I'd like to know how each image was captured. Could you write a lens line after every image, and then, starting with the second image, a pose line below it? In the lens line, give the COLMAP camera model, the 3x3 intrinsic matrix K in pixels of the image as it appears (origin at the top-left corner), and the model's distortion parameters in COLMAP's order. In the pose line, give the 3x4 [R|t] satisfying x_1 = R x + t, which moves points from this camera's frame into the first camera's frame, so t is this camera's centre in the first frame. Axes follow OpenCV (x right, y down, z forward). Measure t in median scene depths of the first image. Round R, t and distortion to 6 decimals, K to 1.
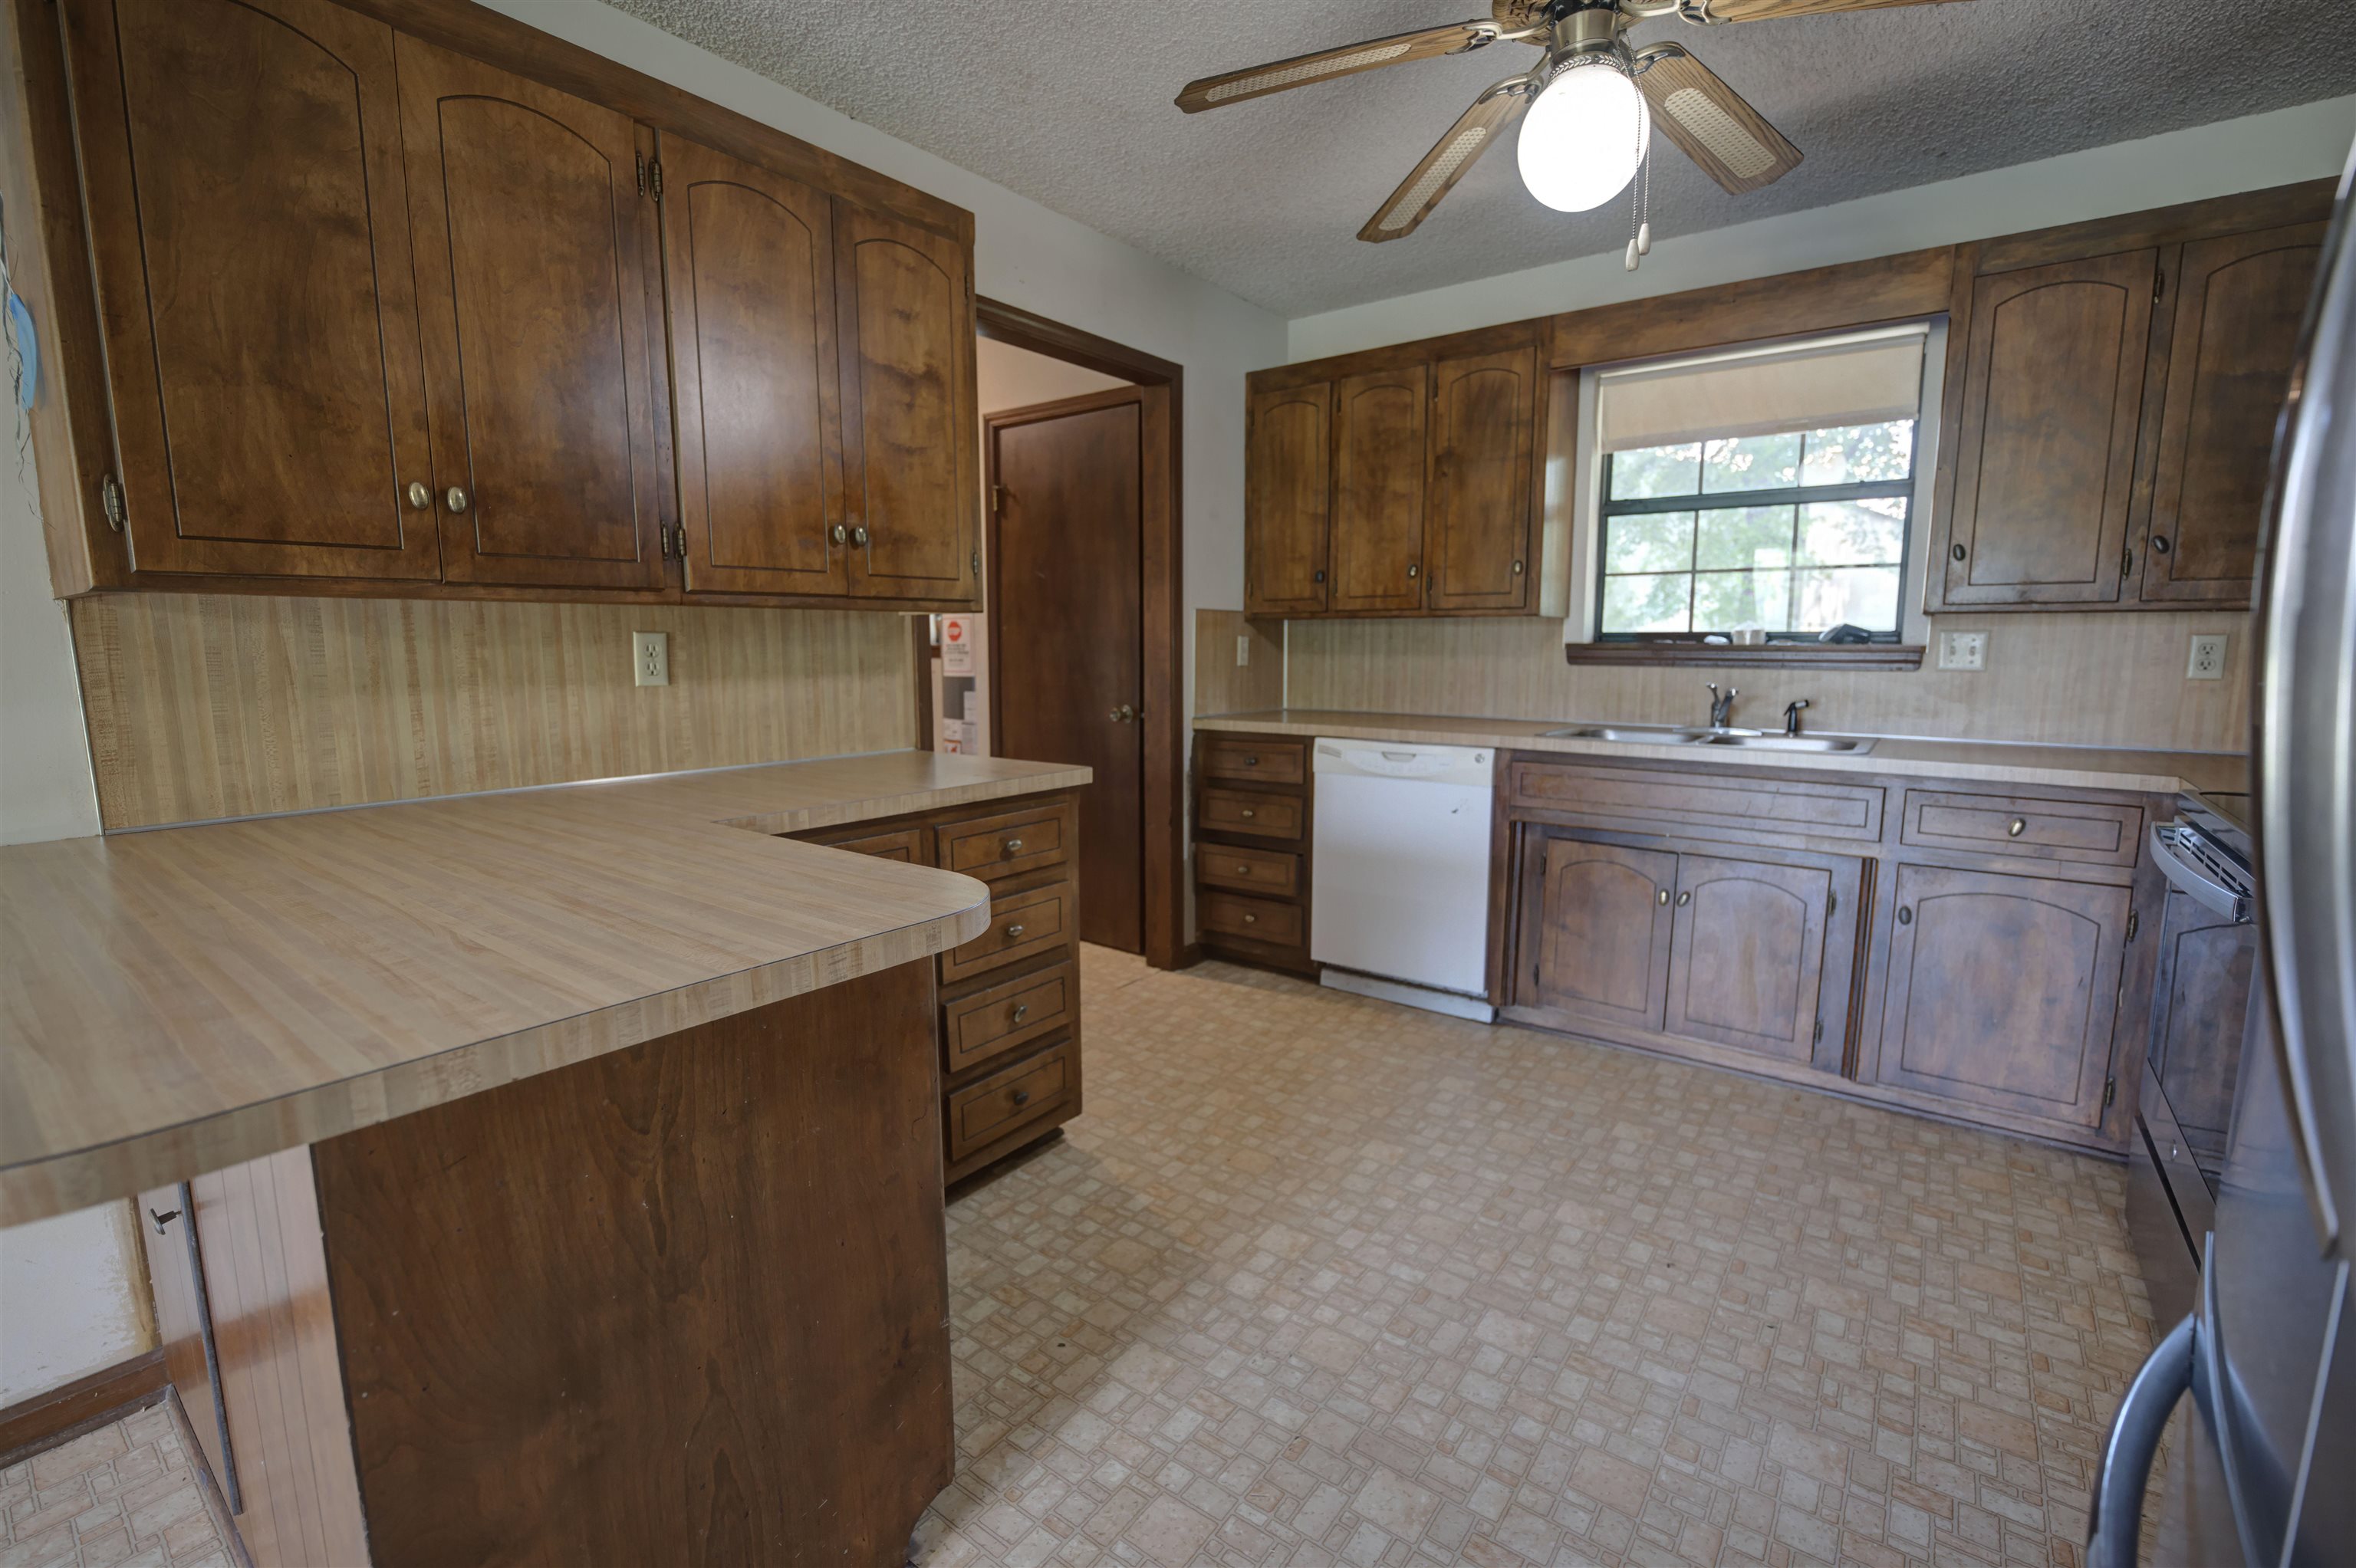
lens RADIAL K [[1003.6, 0, 1167.1], [0, 1003.6, 778.5], [0, 0, 1]] dist [-0.017154, 0.000208]
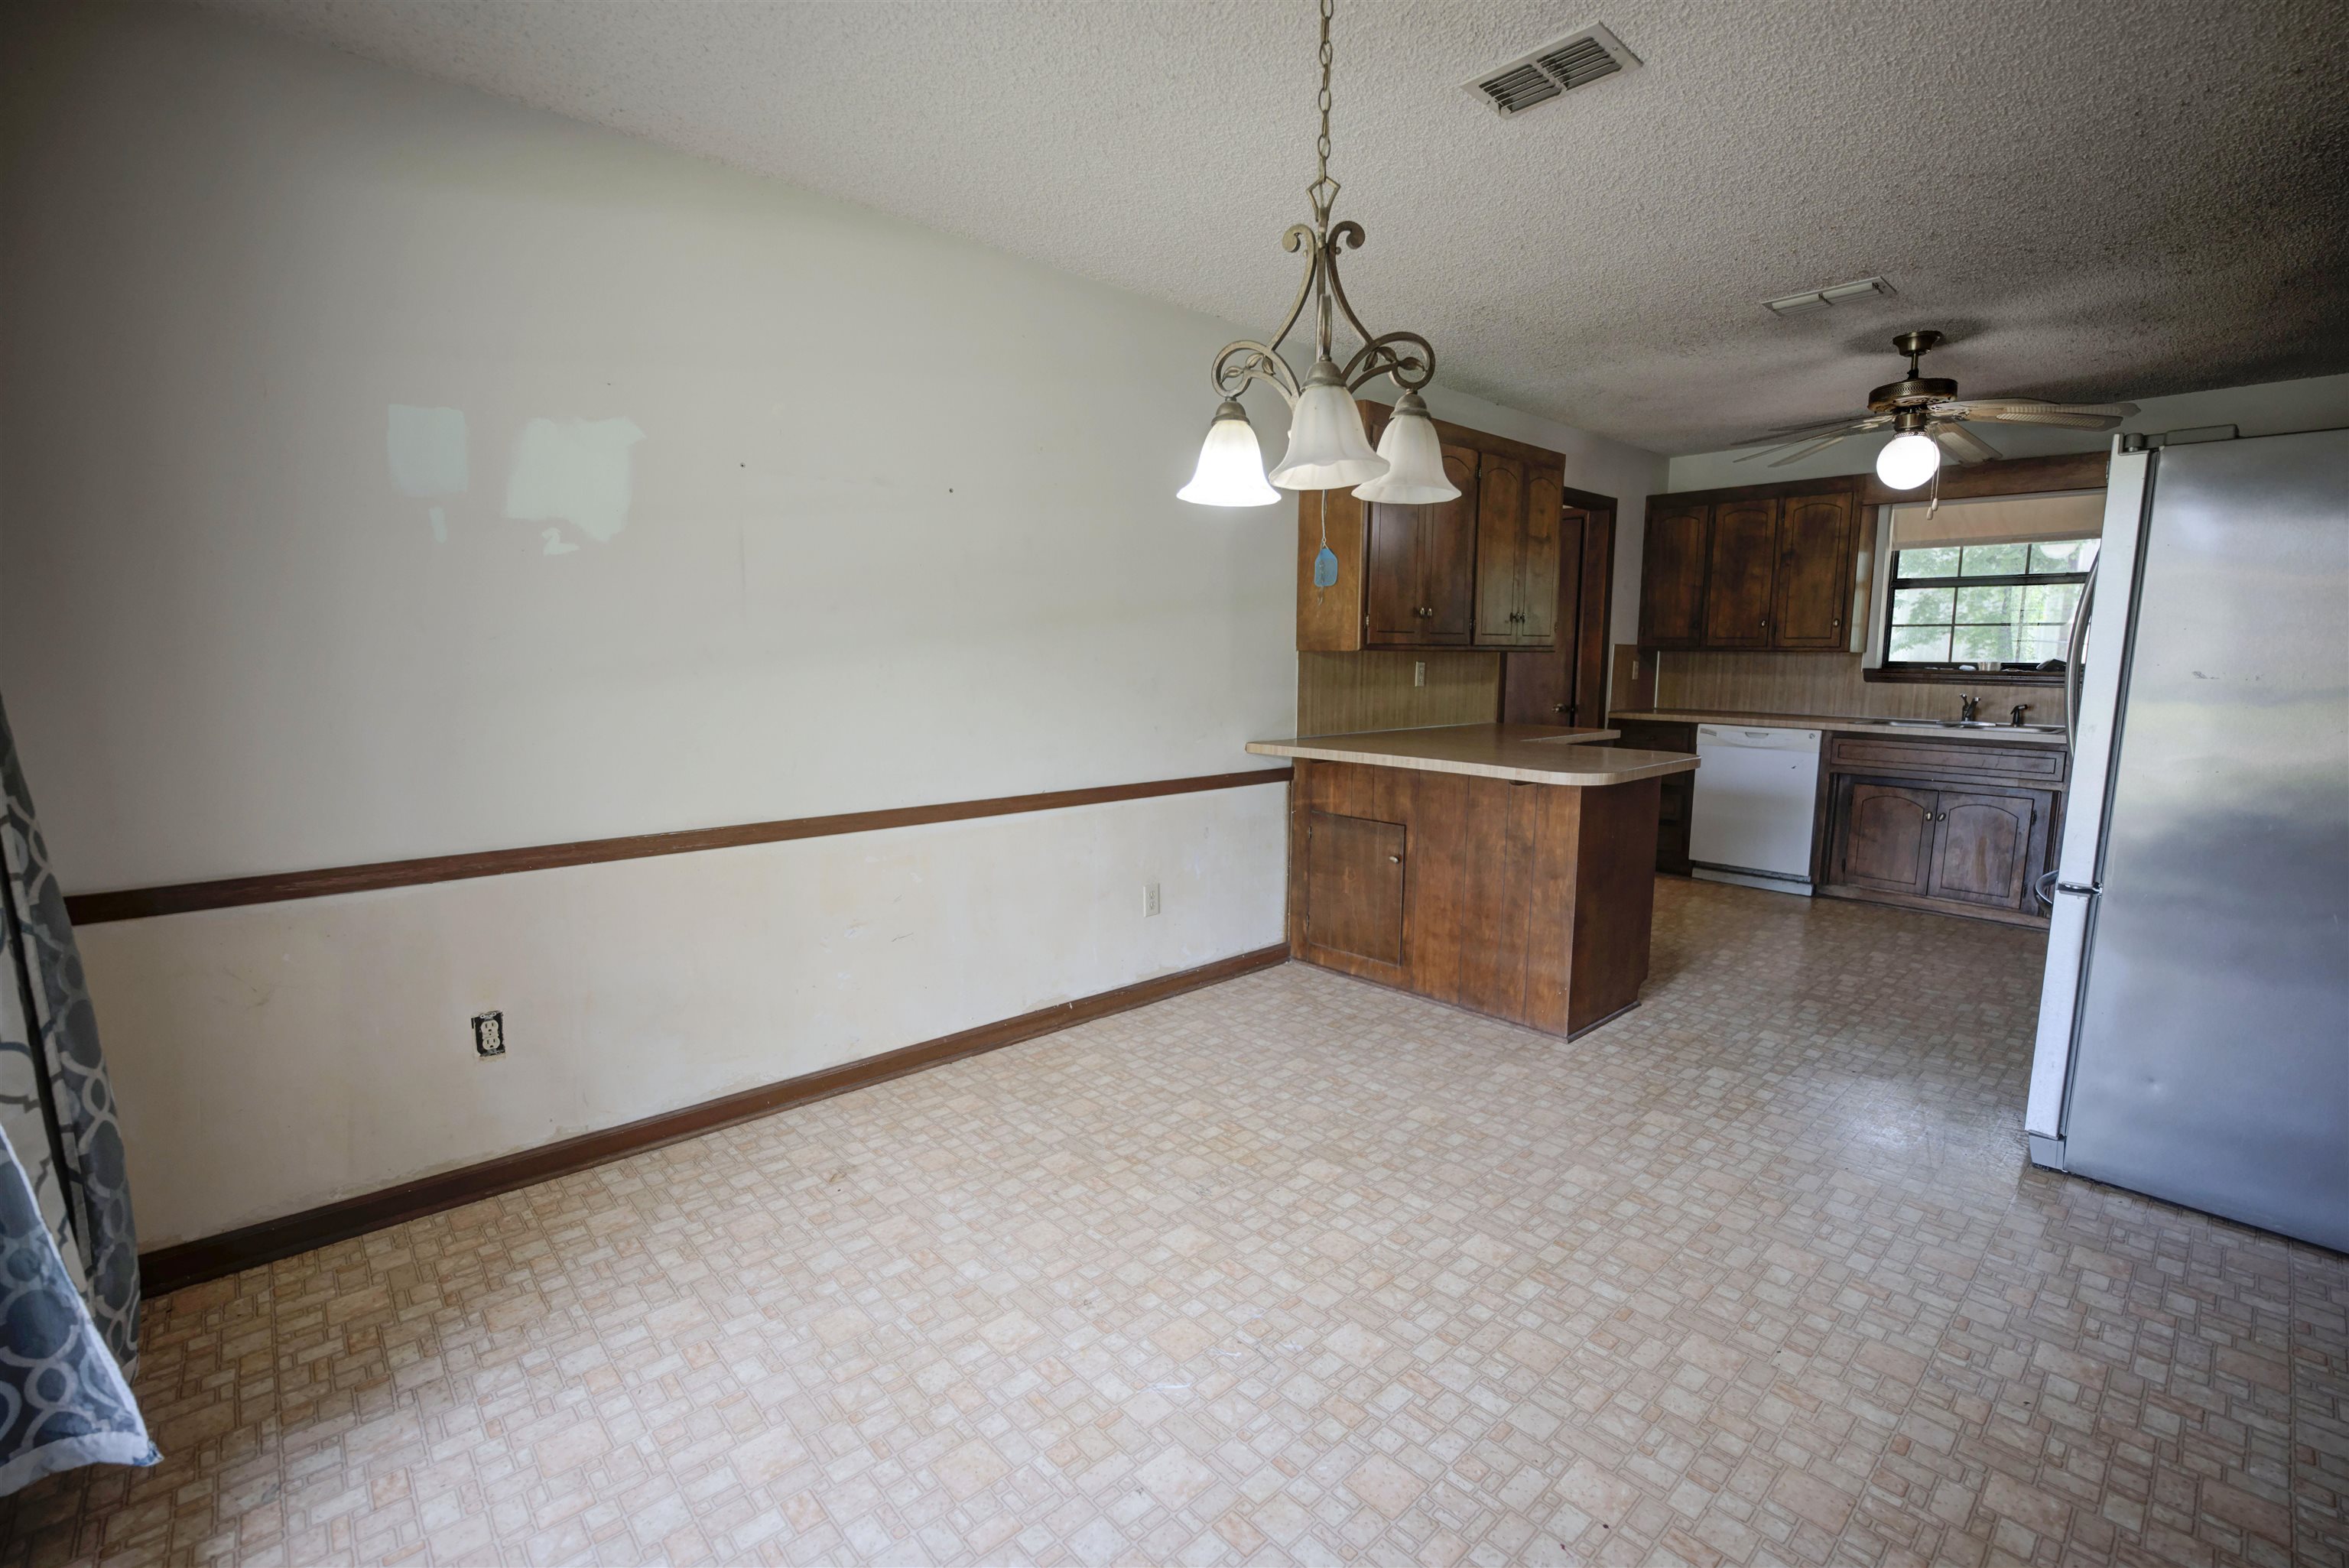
lens RADIAL K [[1000.7, 0, 1192.4], [0, 1000.7, 800.3], [0, 0, 1]] dist [-0.017154, 0.000208]
pose [[0.987747, 0.035249, -0.152029, -0.501532], [-0.035084, 0.999377, 0.003769, 0.129155], [0.152067, 0.001611, 0.988369, -0.887917]]
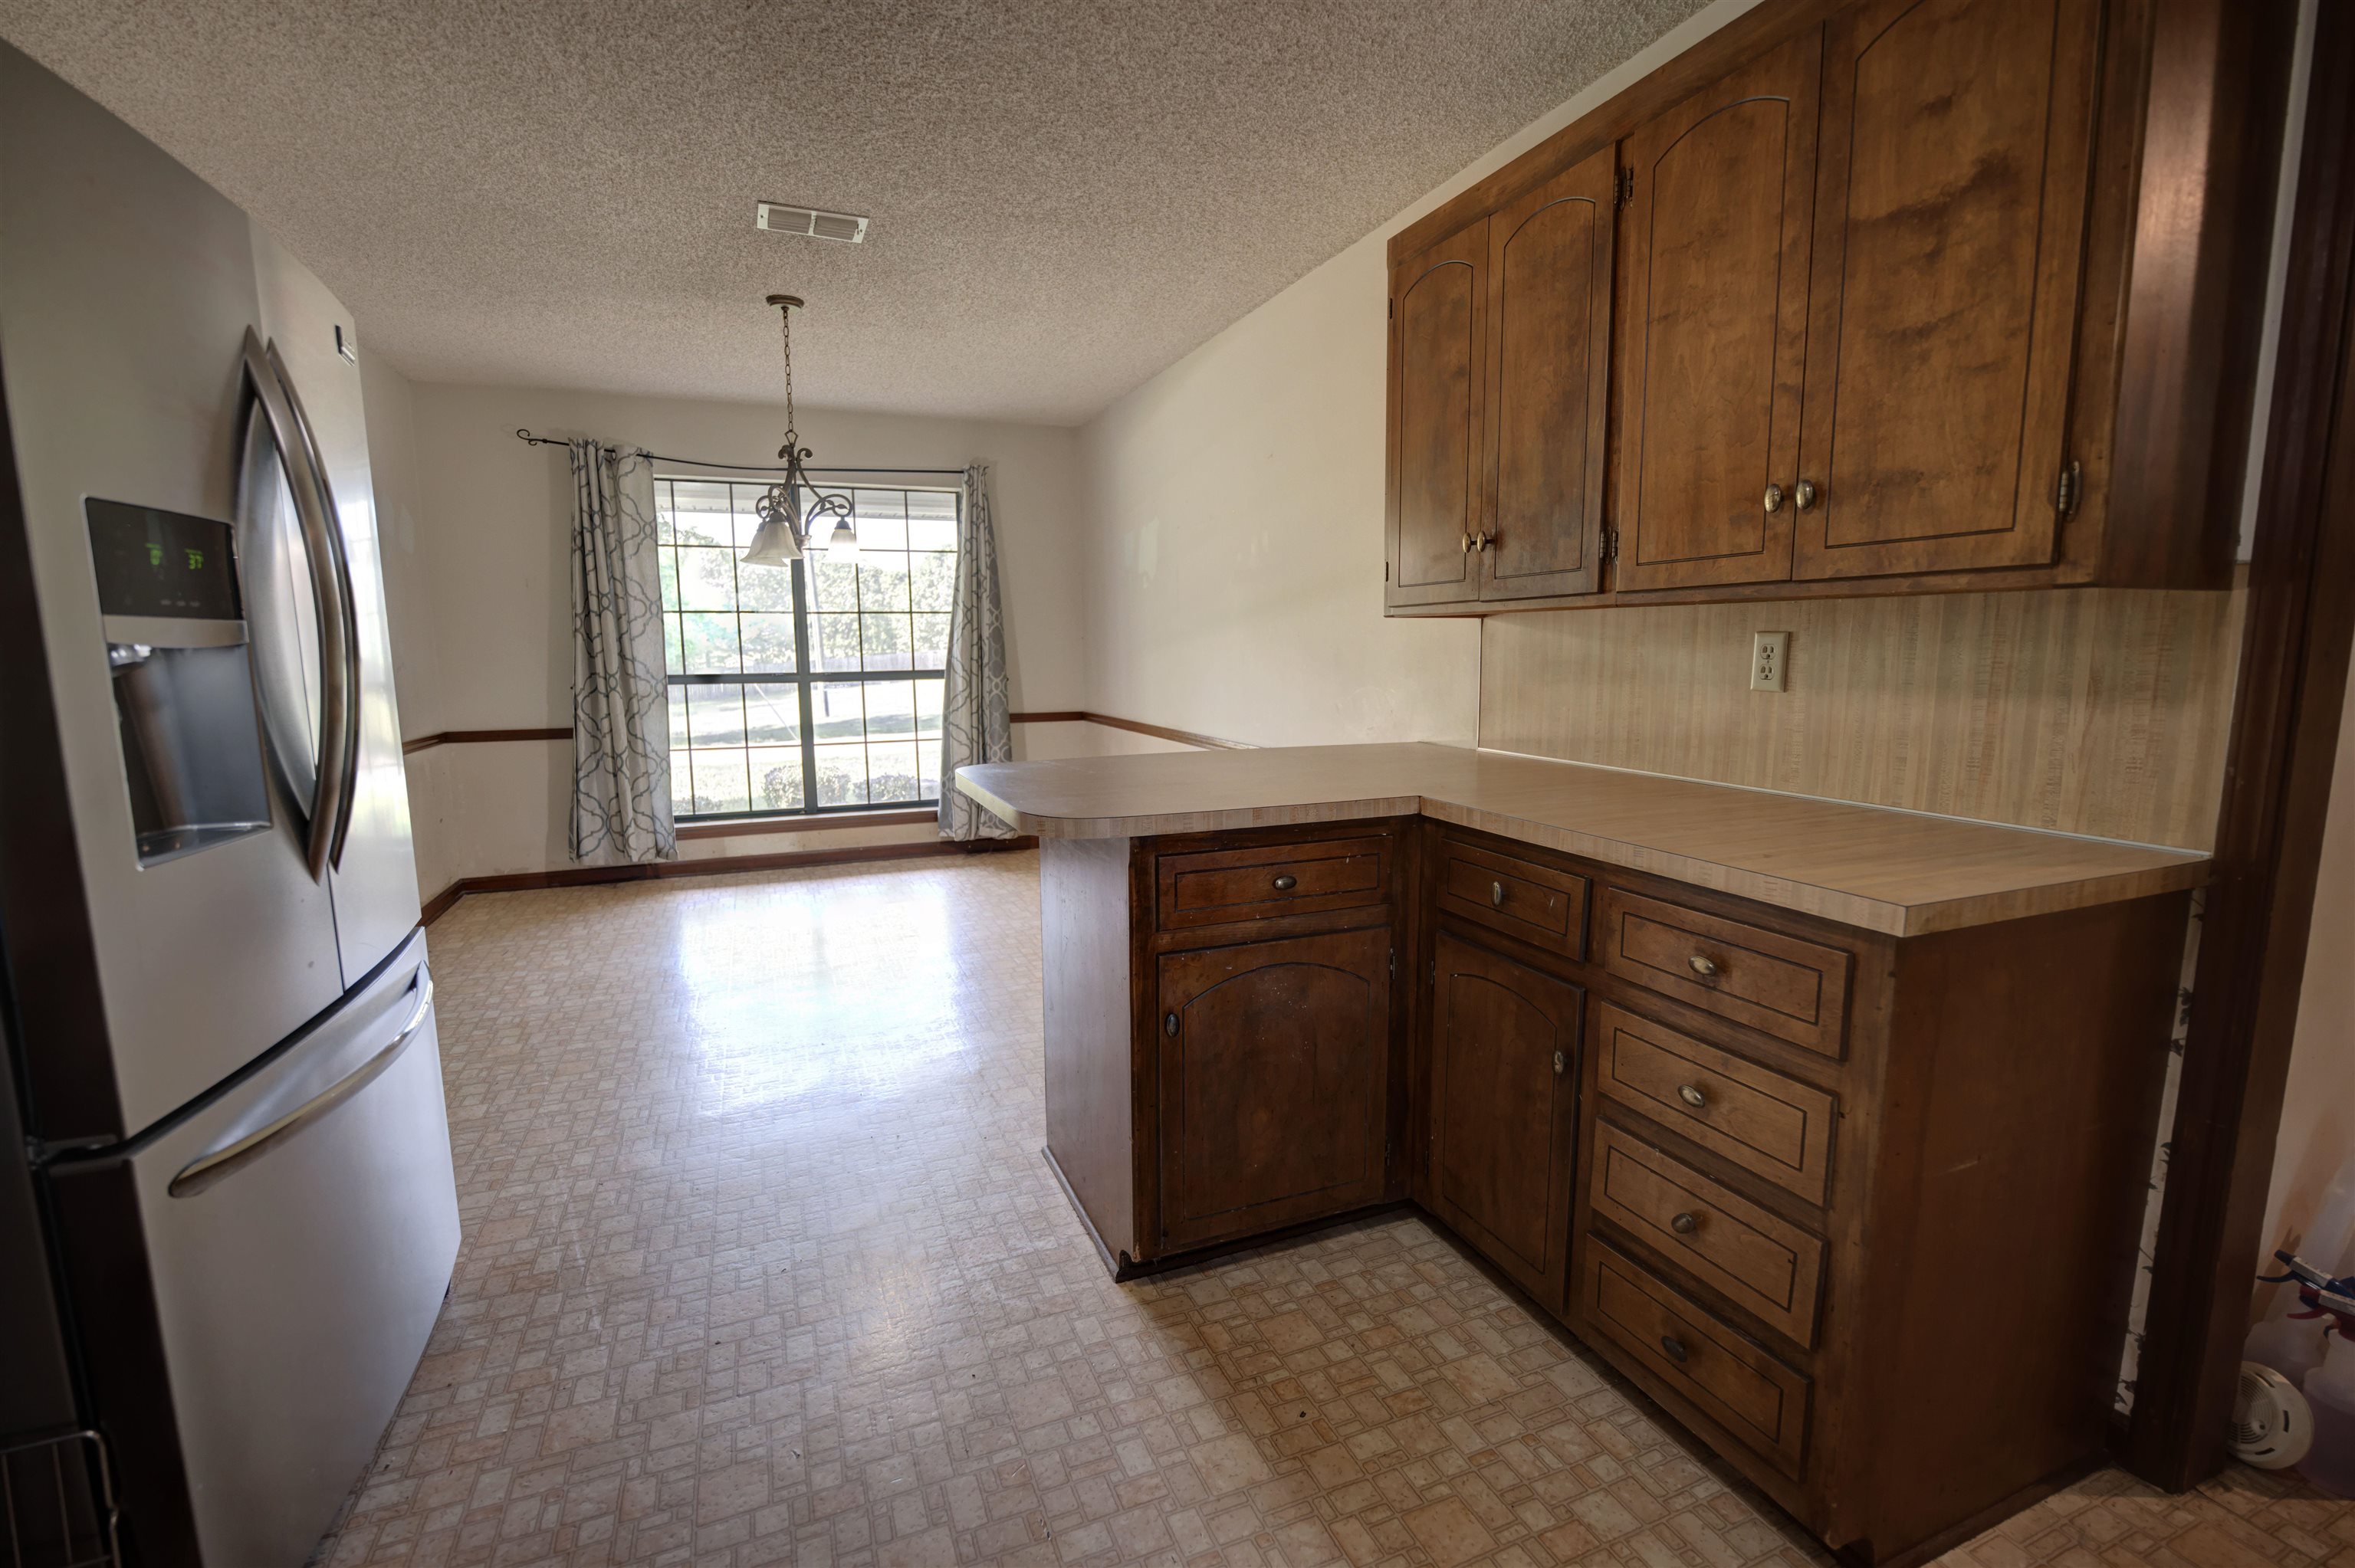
lens RADIAL K [[1003.2, 0, 1180.8], [0, 1003.2, 781.0], [0, 0, 1]] dist [-0.017154, 0.000208]
pose [[-0.485709, 0.125228, -0.865104, 0.420174], [-0.109970, 0.973068, 0.202598, -0.108459], [0.867176, 0.193539, -0.458856, 0.761100]]
